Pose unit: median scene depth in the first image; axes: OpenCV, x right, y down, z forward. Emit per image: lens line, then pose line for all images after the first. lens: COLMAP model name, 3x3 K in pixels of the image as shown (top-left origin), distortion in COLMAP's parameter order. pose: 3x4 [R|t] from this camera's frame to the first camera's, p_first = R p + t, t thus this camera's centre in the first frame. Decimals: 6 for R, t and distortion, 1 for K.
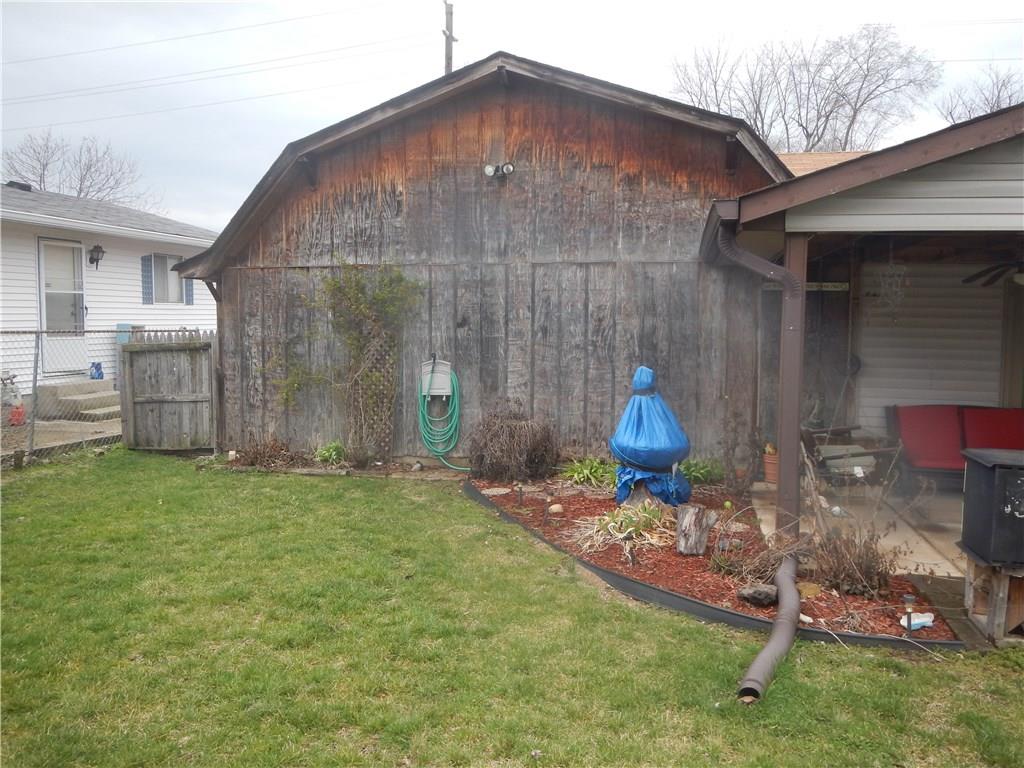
lens RADIAL K [[845.4, 0, 513.4], [0, 845.4, 378.0], [0, 0, 1]] dist [0.006711, 0.001993]
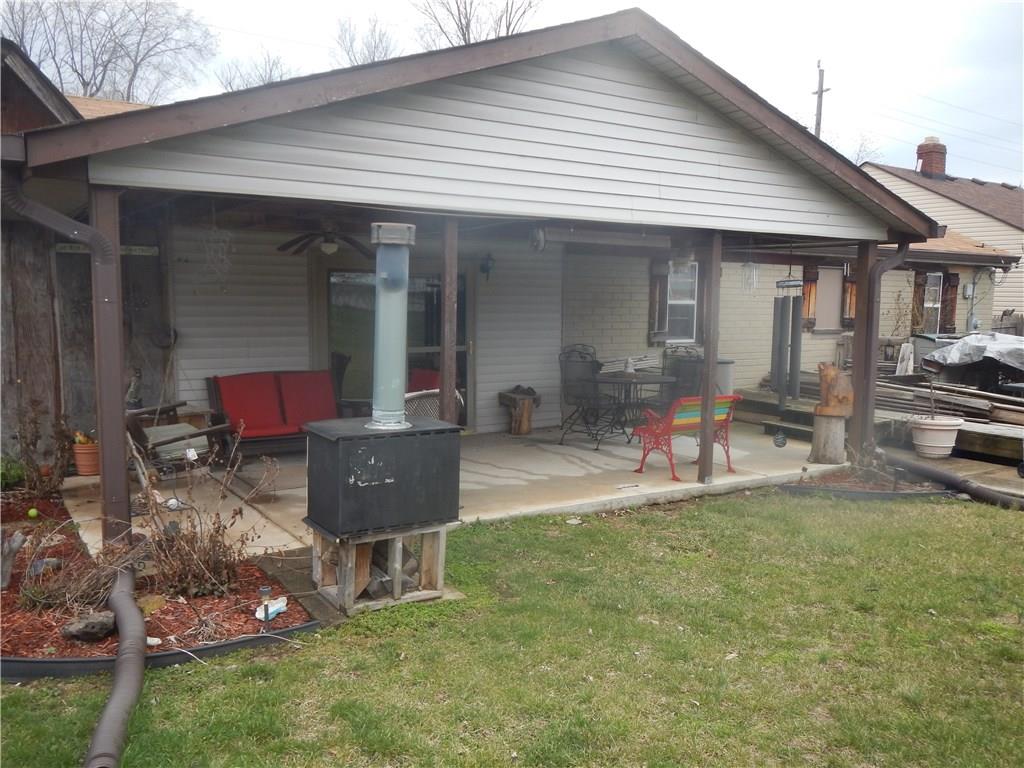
lens RADIAL K [[845.4, 0, 508.2], [0, 845.4, 375.5], [0, 0, 1]] dist [0.006711, 0.001993]
pose [[0.708914, -0.077633, 0.701010, 0.017933], [0.049238, 0.996946, 0.060613, -0.015807], [-0.703574, -0.008453, 0.710571, 0.124428]]
